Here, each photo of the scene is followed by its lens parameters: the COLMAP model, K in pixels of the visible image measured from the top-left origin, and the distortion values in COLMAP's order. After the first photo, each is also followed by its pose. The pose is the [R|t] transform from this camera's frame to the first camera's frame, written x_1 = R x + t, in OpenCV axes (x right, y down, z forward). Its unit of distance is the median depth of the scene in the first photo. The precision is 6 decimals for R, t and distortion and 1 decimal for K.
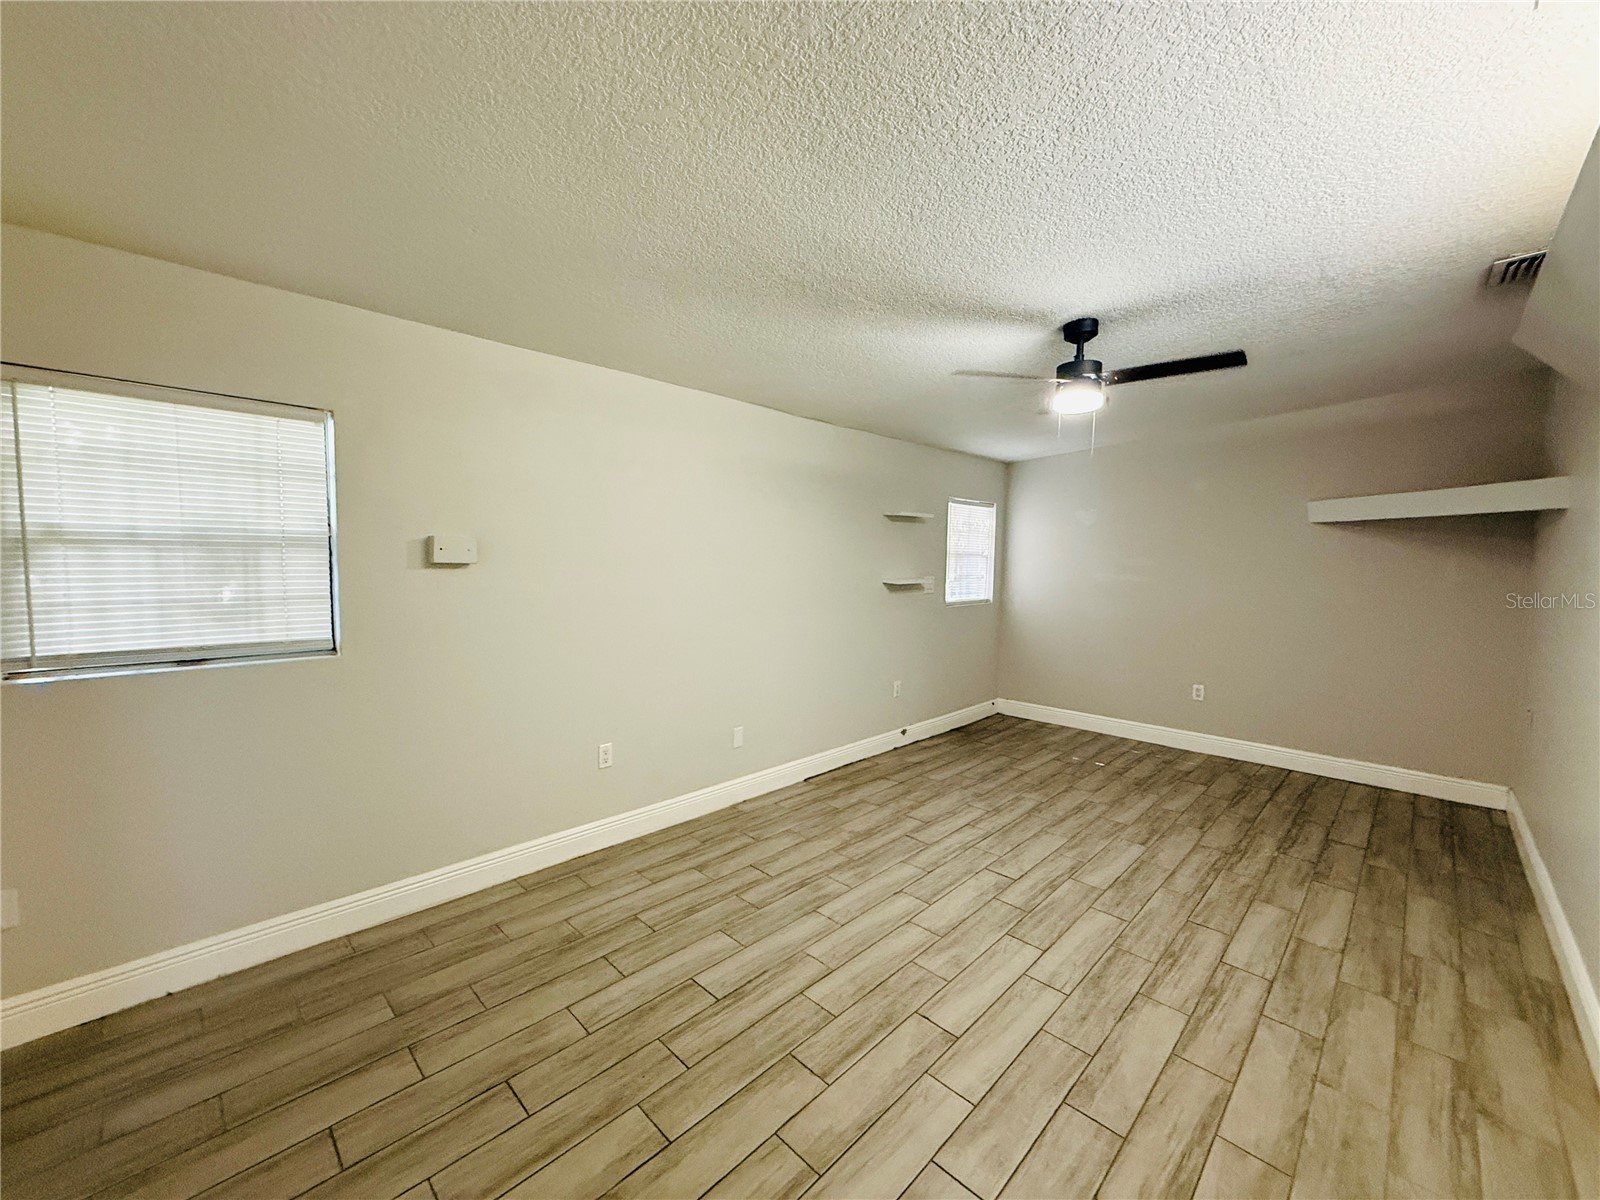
lens RADIAL K [[637.3, 0, 796.9], [0, 637.3, 599.2], [0, 0, 1]] dist [-0.000240, 0.000535]
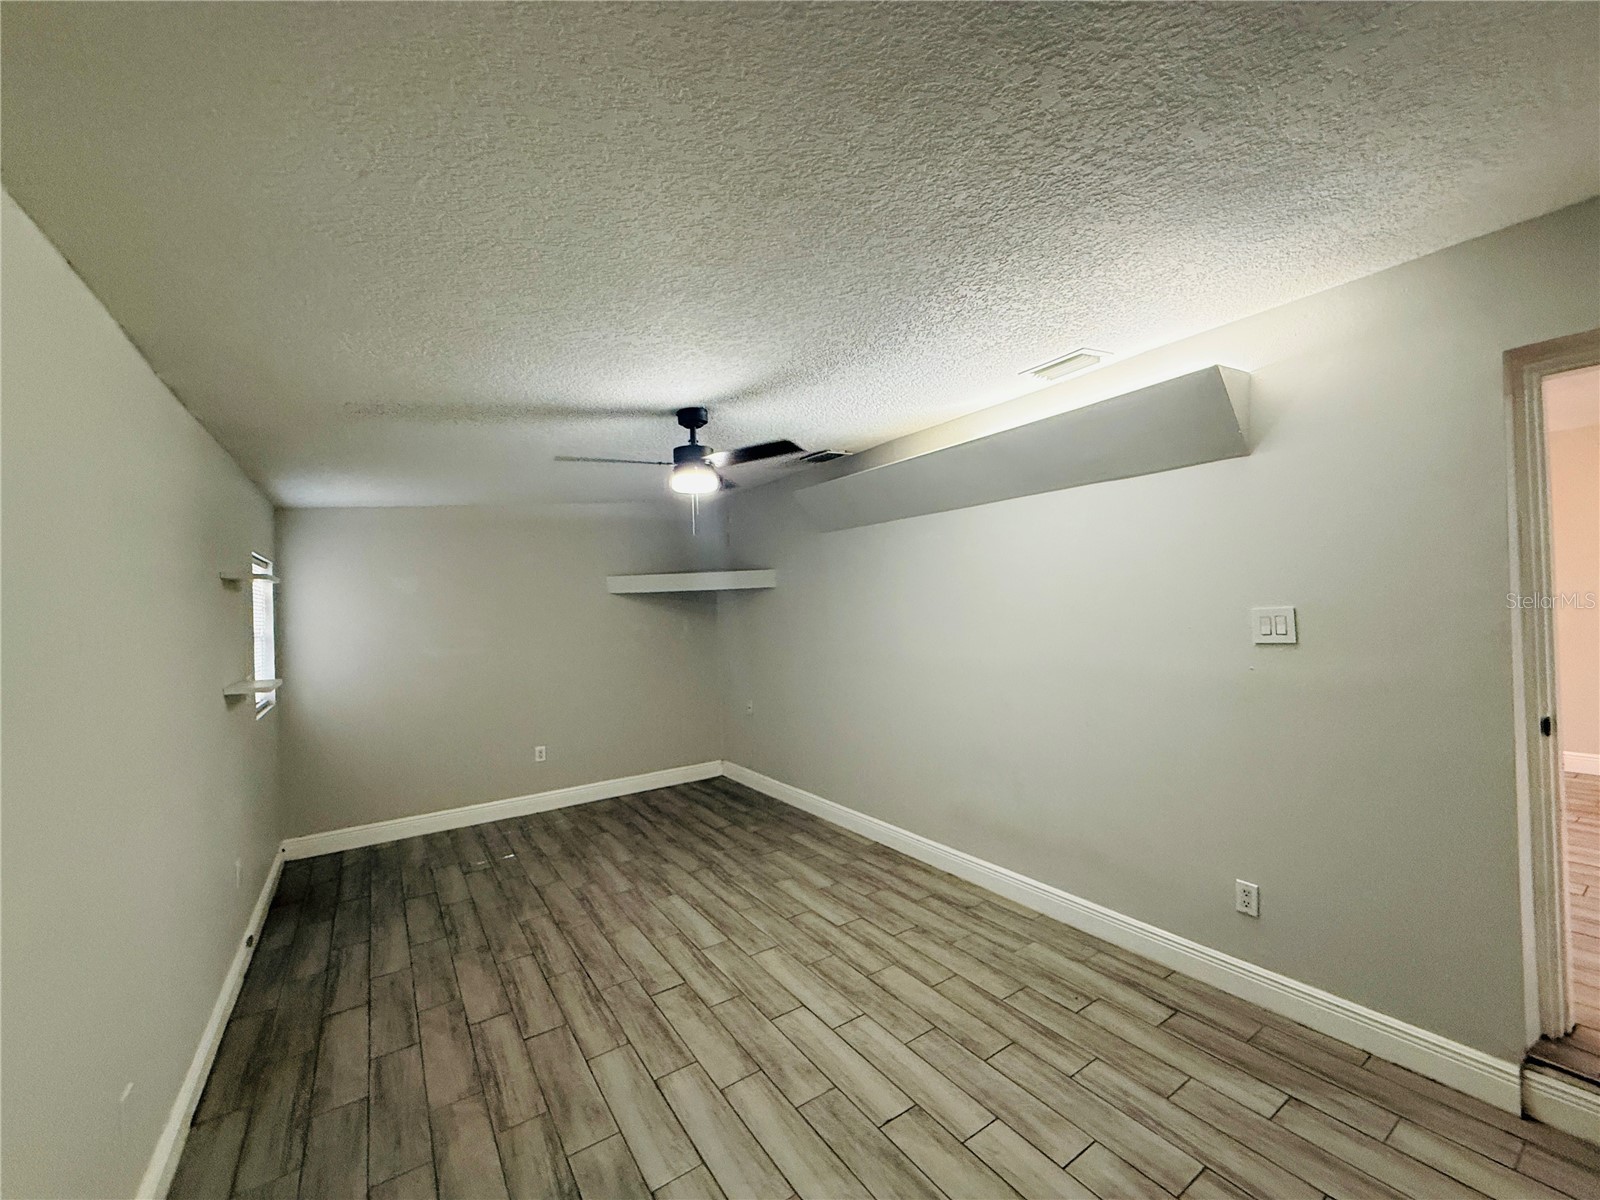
lens RADIAL K [[636.6, 0, 792.9], [0, 636.6, 603.8], [0, 0, 1]] dist [-0.003794, 0.000323]
pose [[0.206491, -0.014436, 0.978342, -0.447915], [0.105653, 0.994374, -0.007627, -0.069713], [-0.972727, 0.104940, 0.206855, 0.524000]]
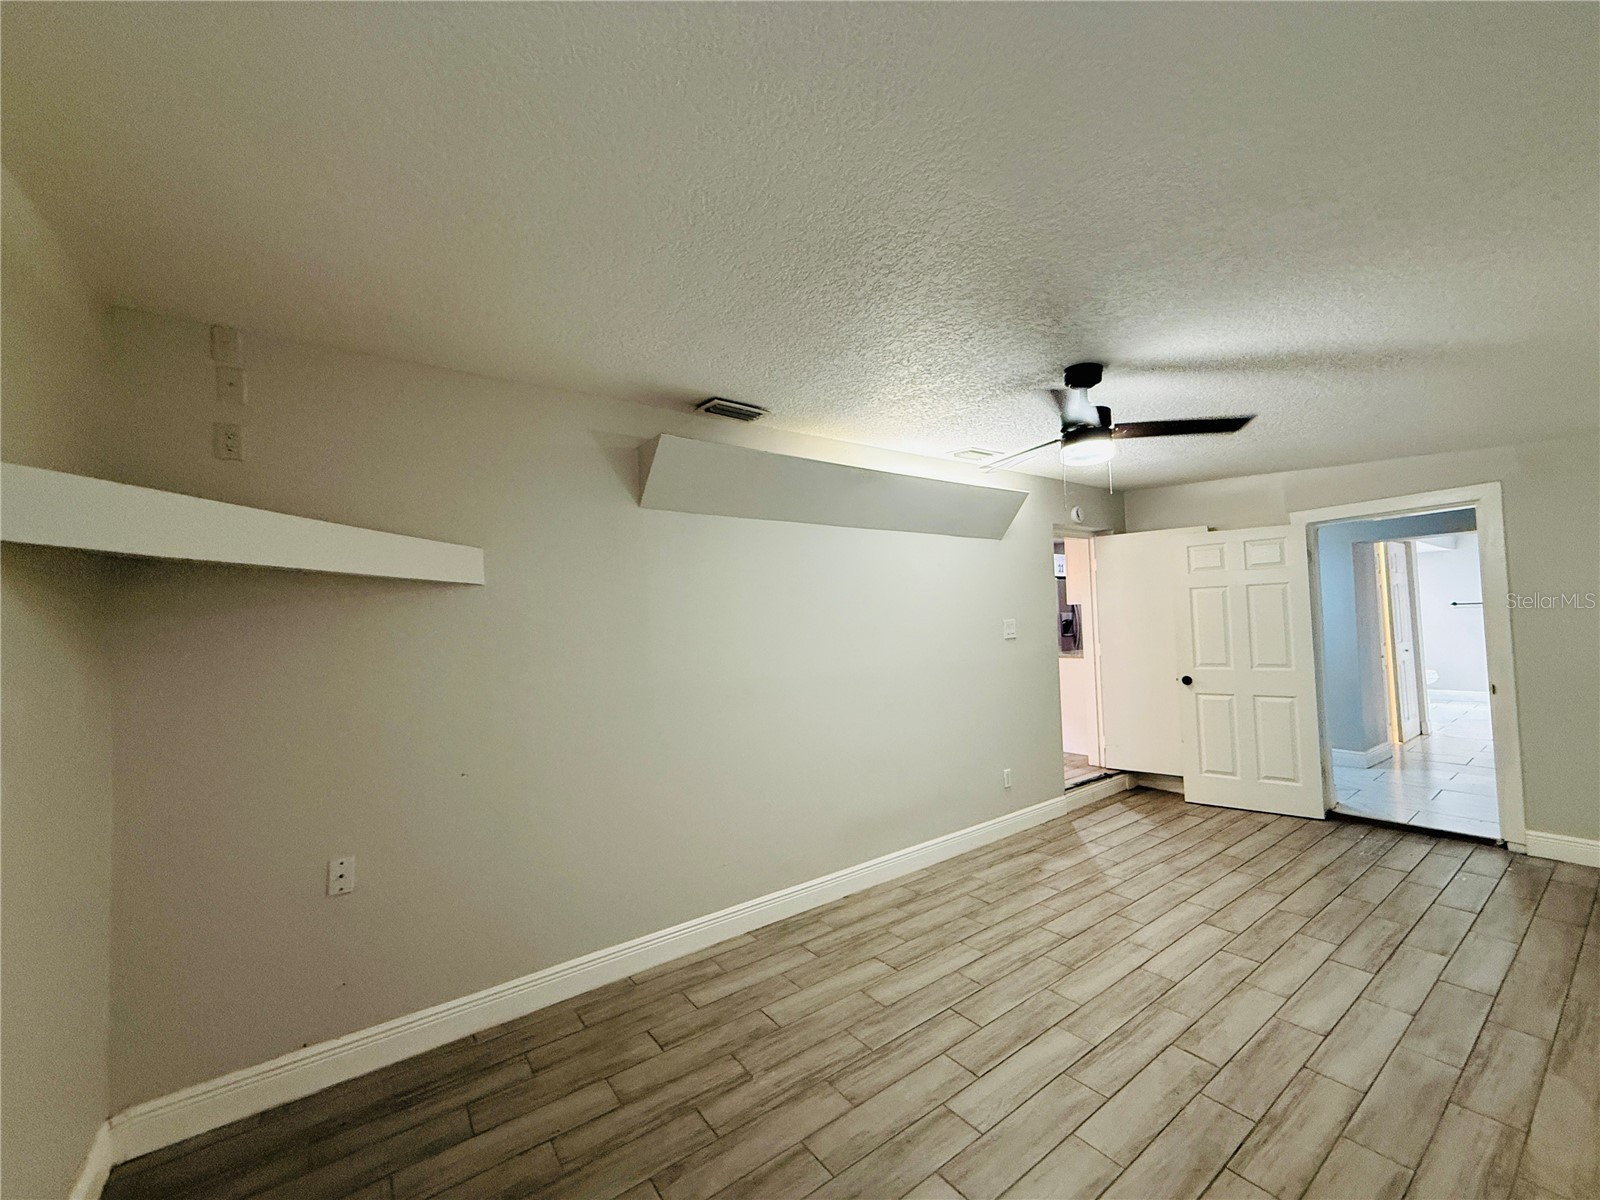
lens RADIAL K [[636.6, 0, 792.9], [0, 636.6, 603.8], [0, 0, 1]] dist [-0.003794, 0.000323]
pose [[-0.984675, 0.028497, 0.172057, 0.564207], [0.035836, 0.998569, 0.039700, -0.121098], [-0.170680, 0.045257, -0.984287, 1.576562]]
